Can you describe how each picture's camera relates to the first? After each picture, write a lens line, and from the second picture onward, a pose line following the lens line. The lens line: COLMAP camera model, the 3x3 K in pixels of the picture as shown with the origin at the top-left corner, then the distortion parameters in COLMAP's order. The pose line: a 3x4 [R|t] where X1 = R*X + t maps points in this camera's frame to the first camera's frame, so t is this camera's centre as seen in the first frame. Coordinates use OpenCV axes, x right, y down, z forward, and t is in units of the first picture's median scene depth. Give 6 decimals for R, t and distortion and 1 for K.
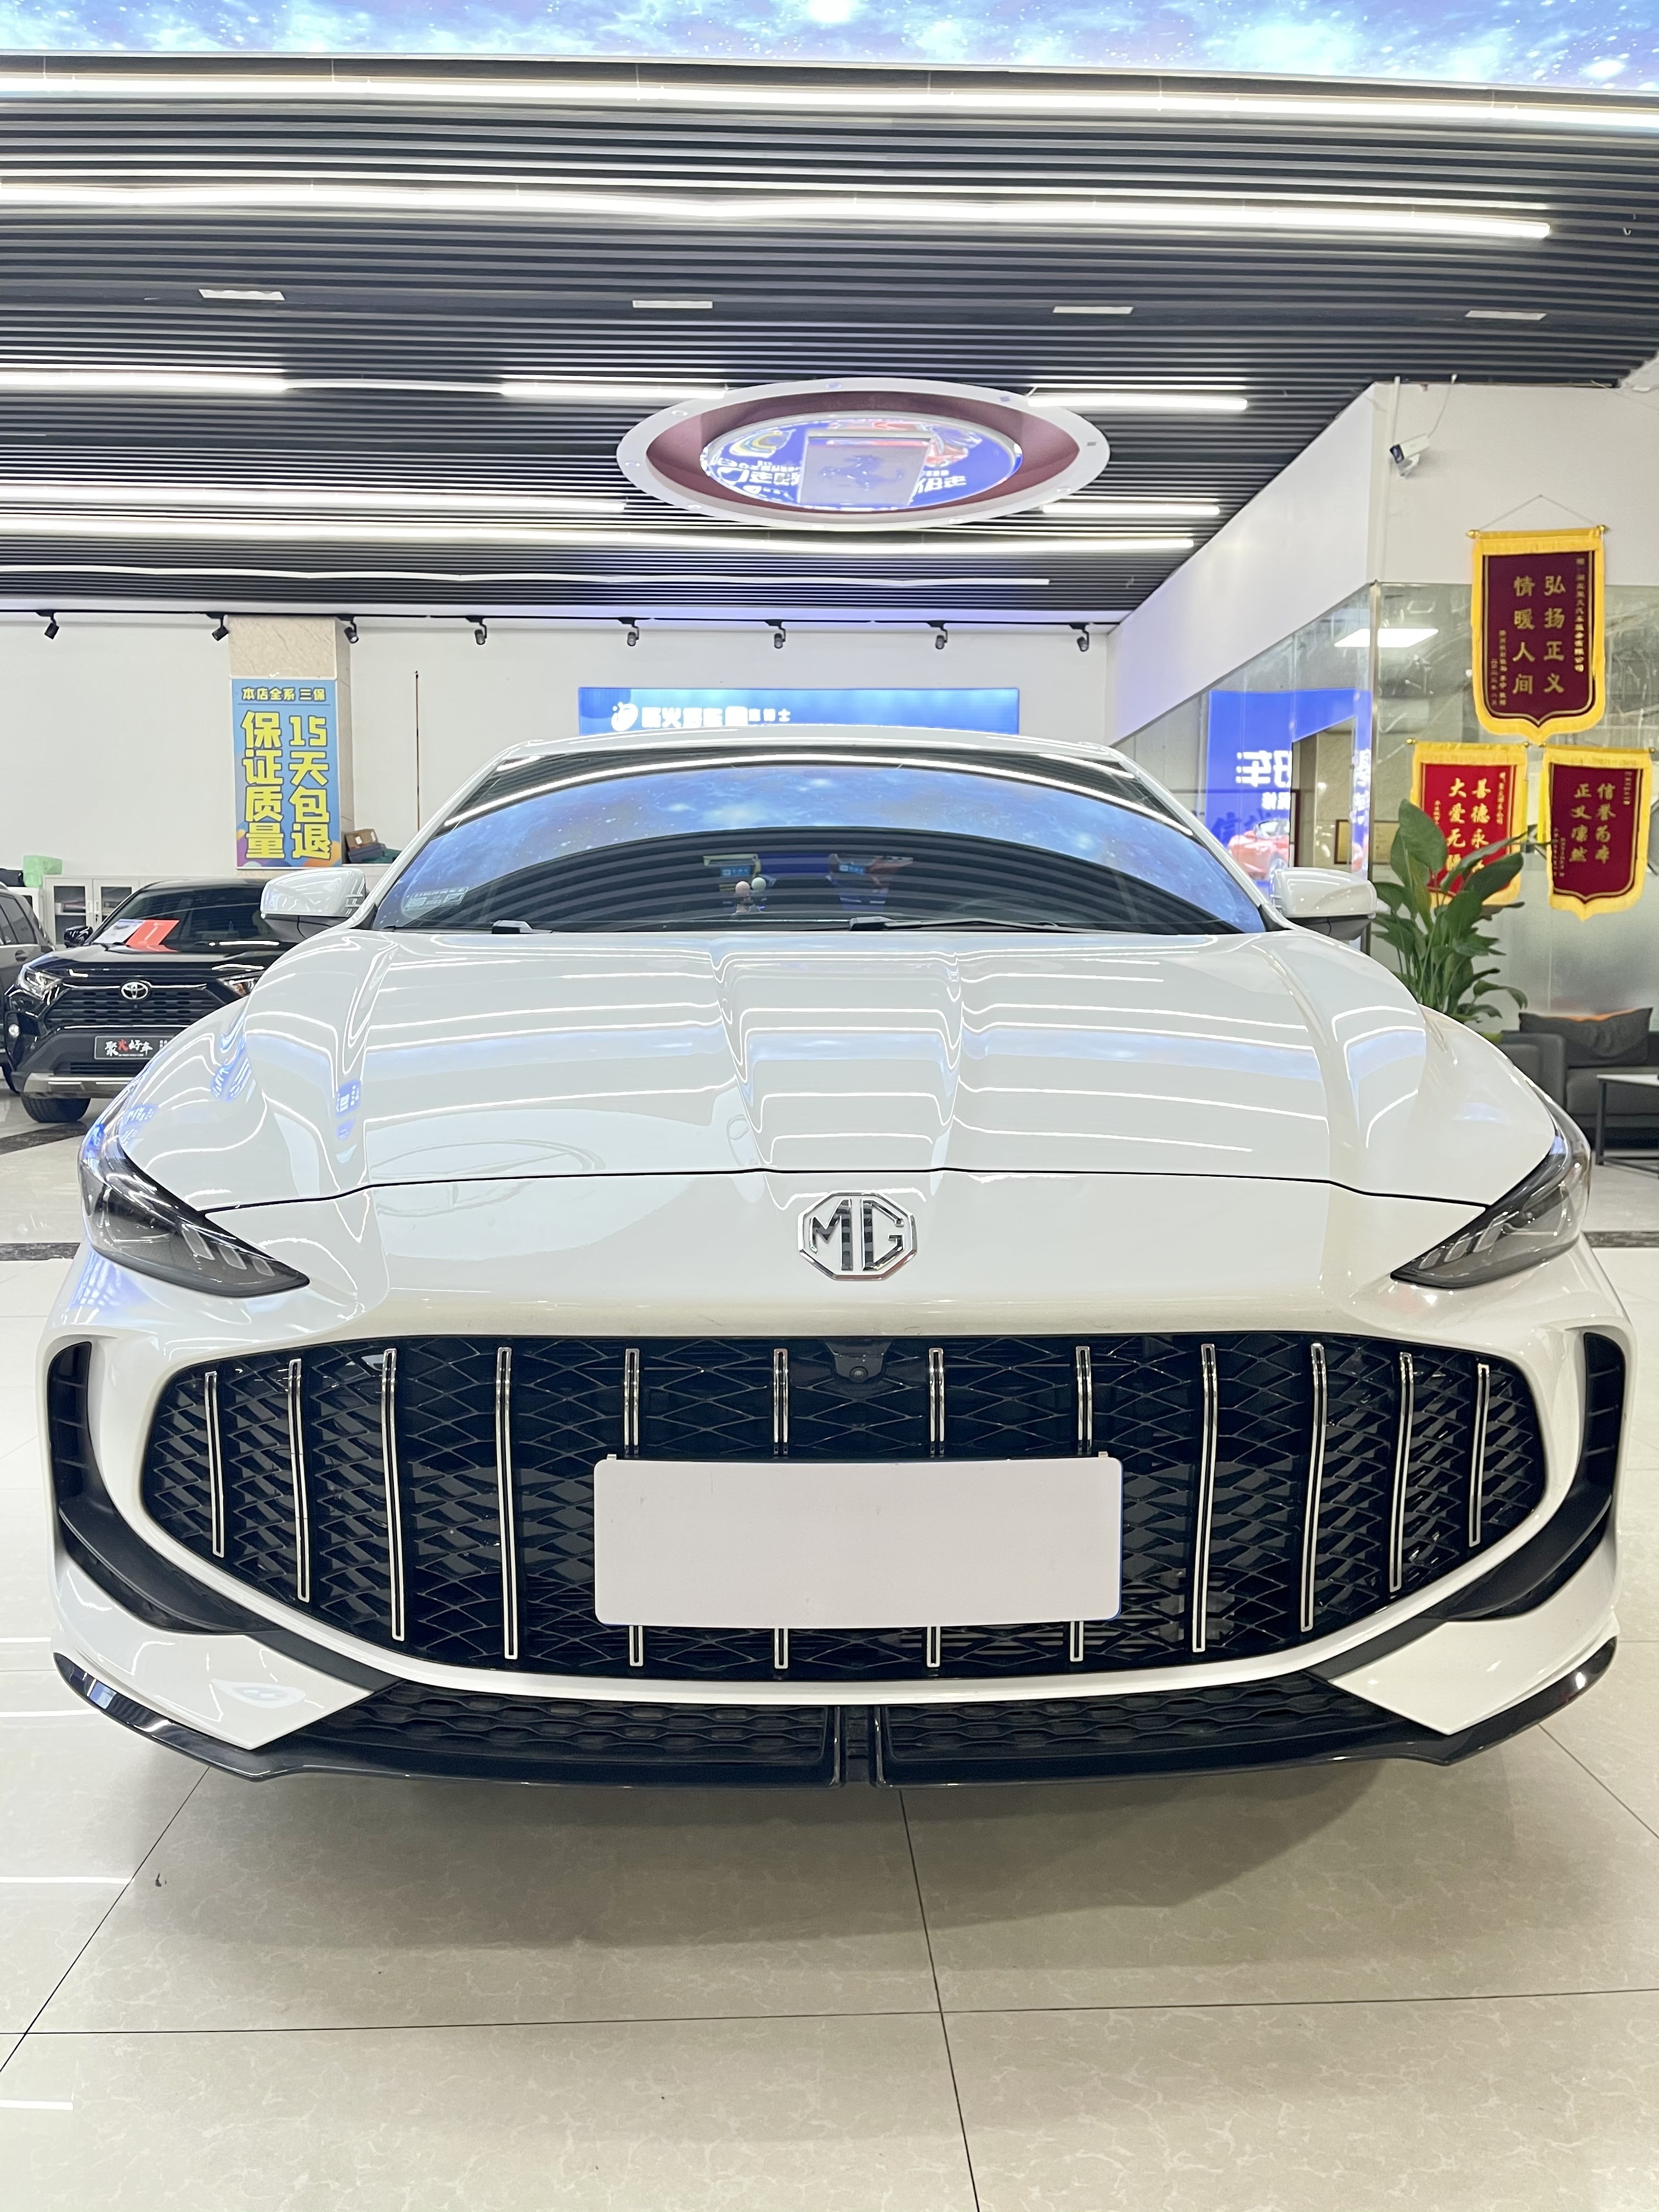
lens RADIAL K [[1691.3, 0, 835.9], [0, 1691.3, 1116.5], [0, 0, 1]] dist [0.040216, -0.060440]
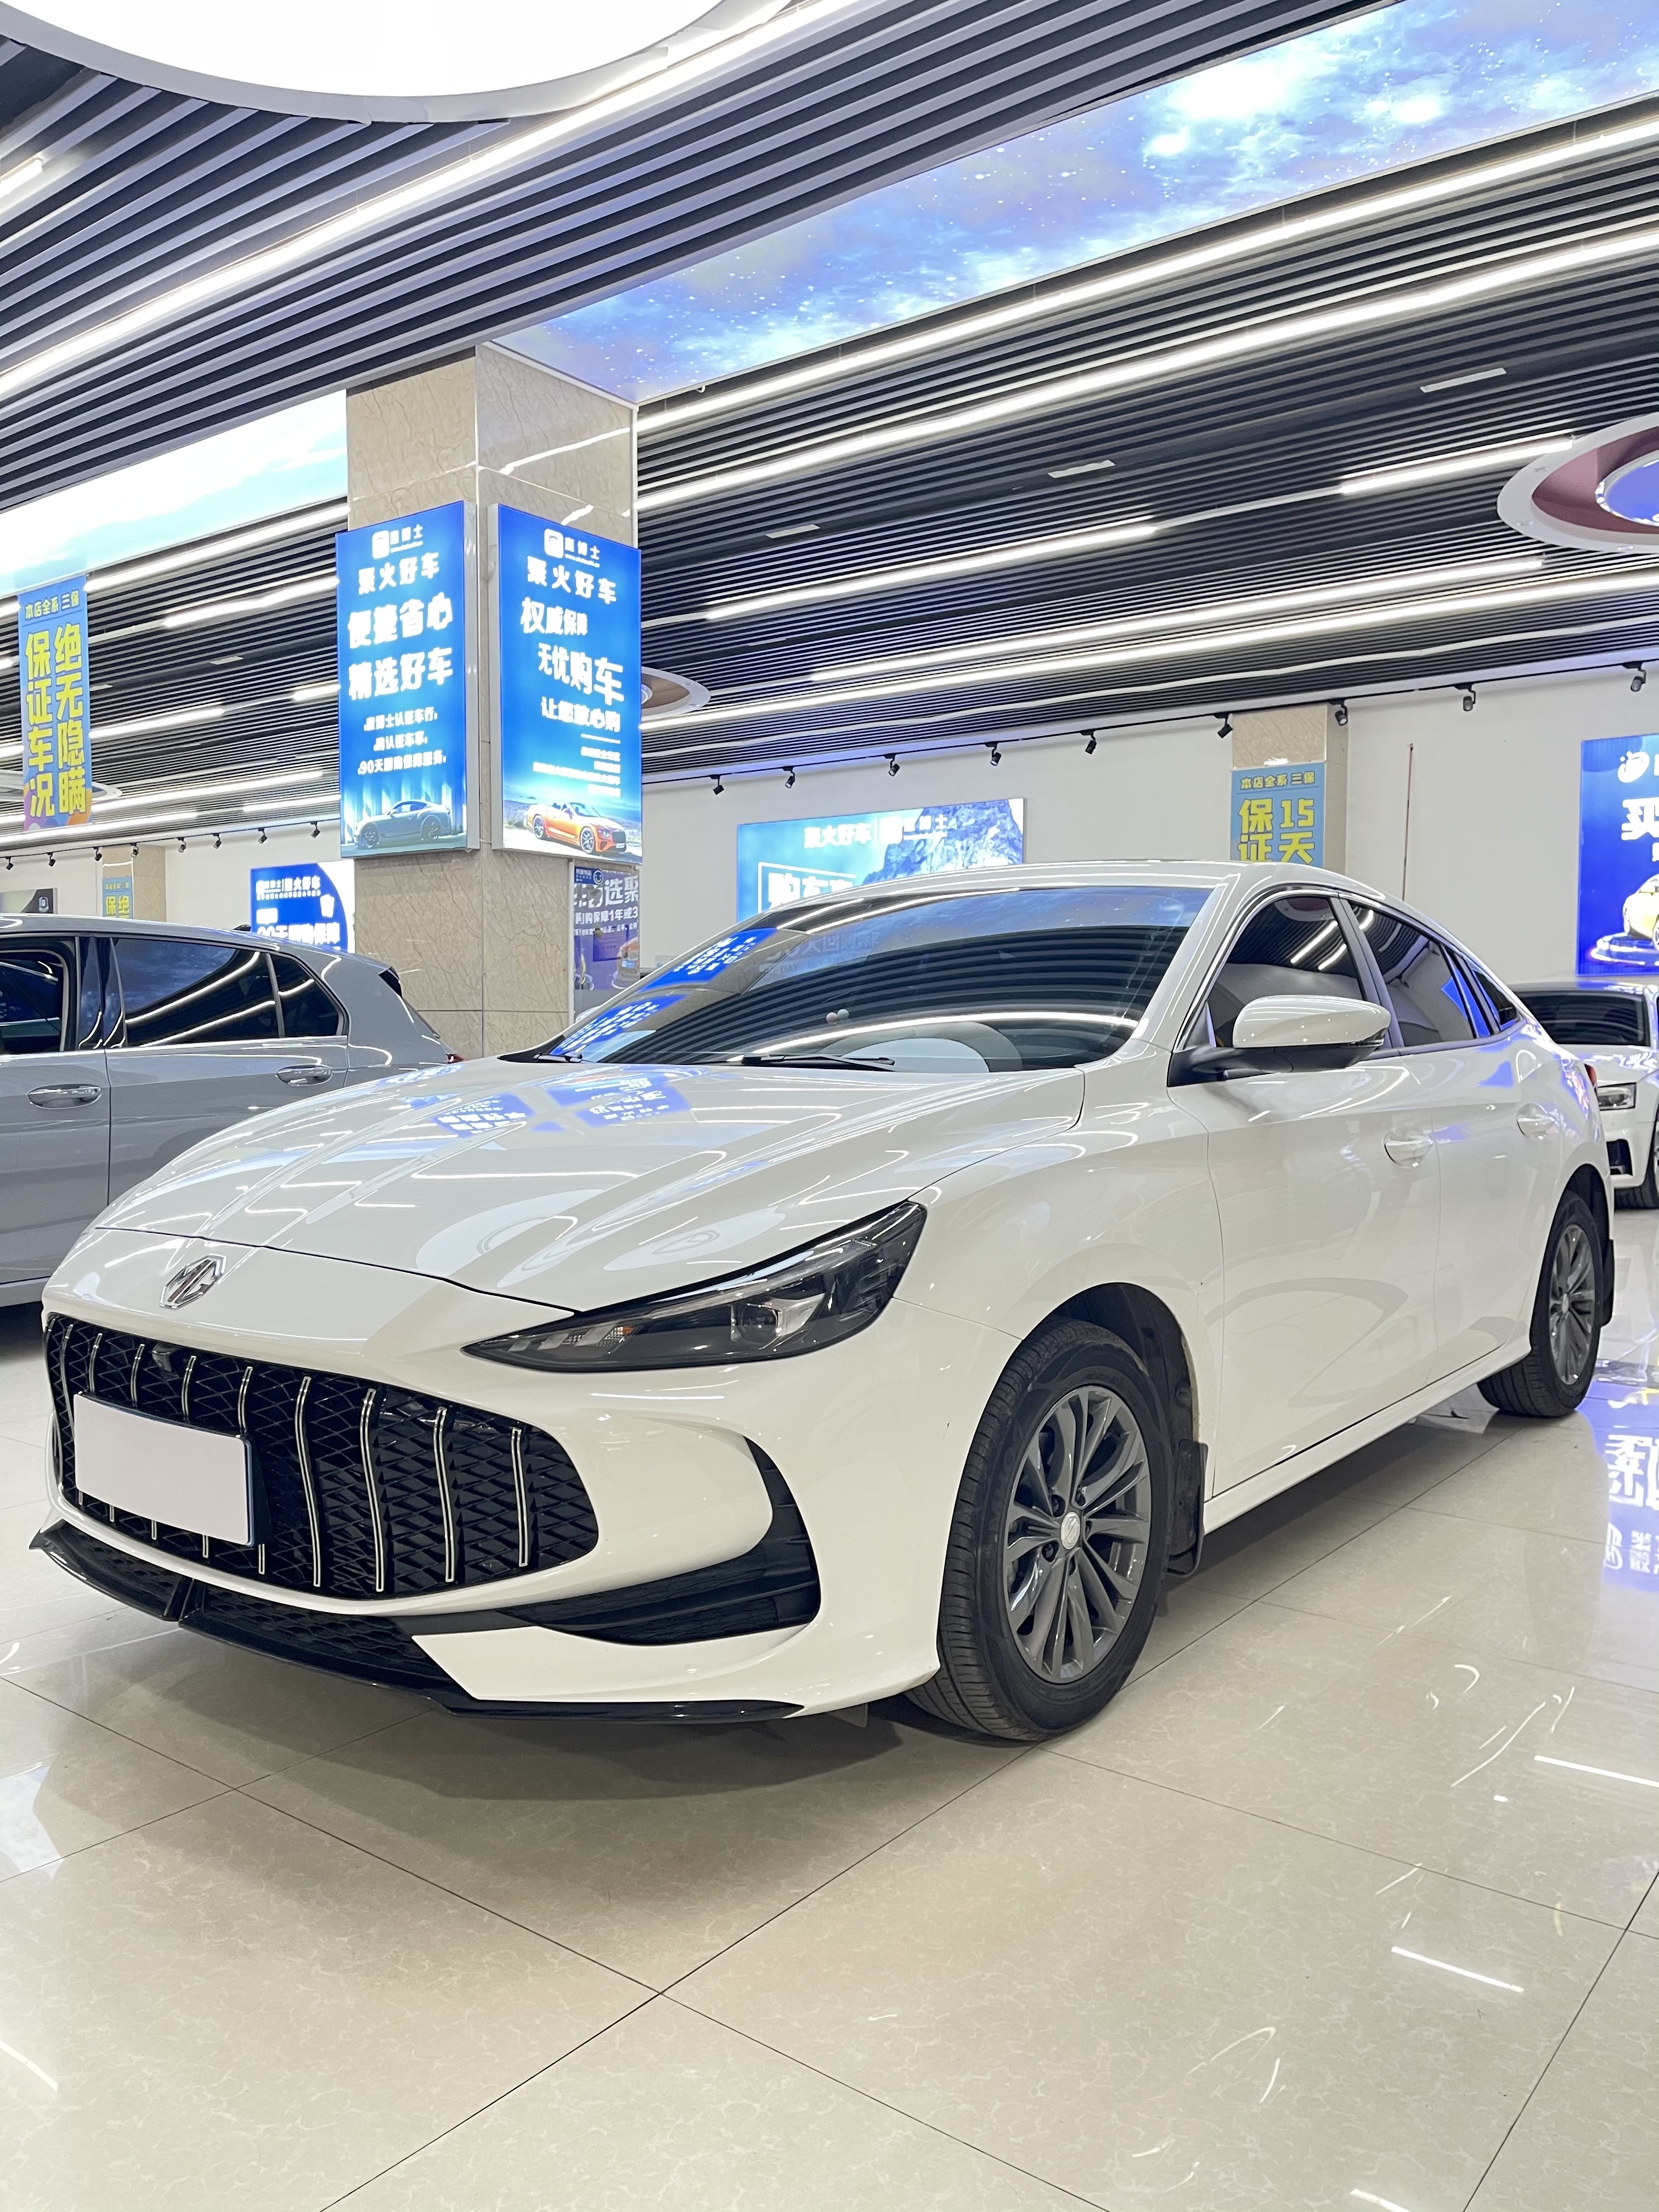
lens RADIAL K [[1691.3, 0, 824.2], [0, 1691.3, 1114.5], [0, 0, 1]] dist [0.040216, -0.060440]
pose [[0.763632, 0.032342, -0.644841, 0.379041], [-0.053643, 0.998470, -0.013446, -0.025281], [0.643420, 0.044858, 0.764198, 0.034277]]
